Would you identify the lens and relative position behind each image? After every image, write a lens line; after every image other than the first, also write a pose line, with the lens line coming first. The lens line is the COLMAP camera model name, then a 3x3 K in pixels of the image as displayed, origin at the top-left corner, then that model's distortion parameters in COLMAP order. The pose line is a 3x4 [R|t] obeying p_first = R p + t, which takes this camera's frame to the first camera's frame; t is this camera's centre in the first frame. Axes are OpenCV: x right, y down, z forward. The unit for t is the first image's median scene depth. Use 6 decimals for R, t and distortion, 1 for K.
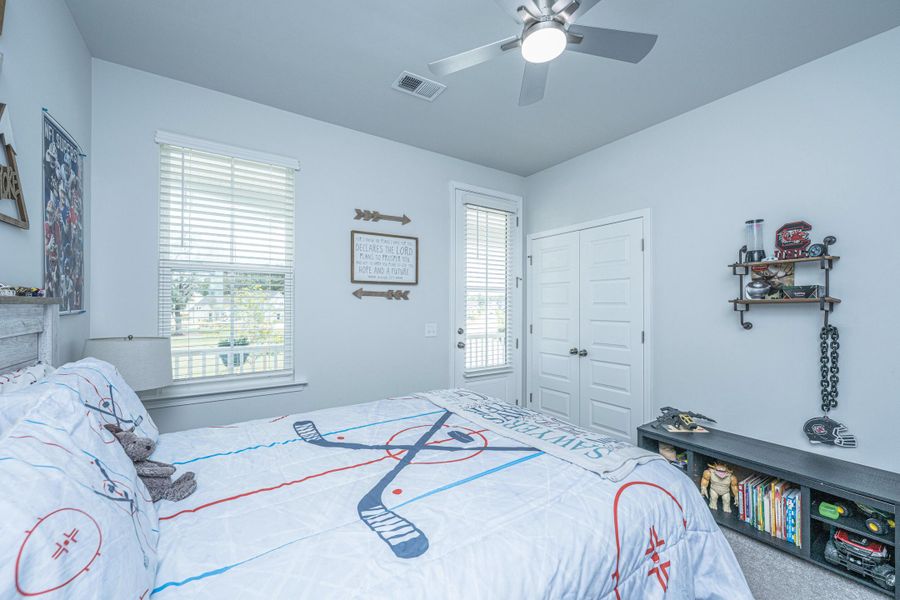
lens RADIAL K [[360.1, 0, 451.8], [0, 360.1, 301.7], [0, 0, 1]] dist [-0.009703, 0.001510]
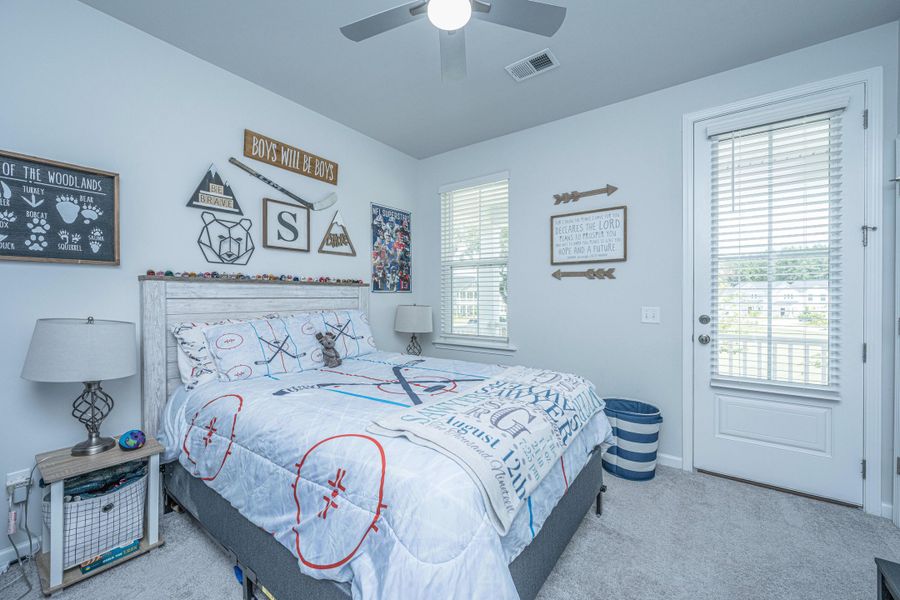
lens RADIAL K [[360.1, 0, 451.2], [0, 360.1, 299.6], [0, 0, 1]] dist [-0.009703, 0.001510]
pose [[0.344279, 0.004240, -0.938858, 0.606868], [0.010356, 0.999912, 0.008313, 0.036889], [0.938810, -0.012585, 0.344205, 0.335156]]
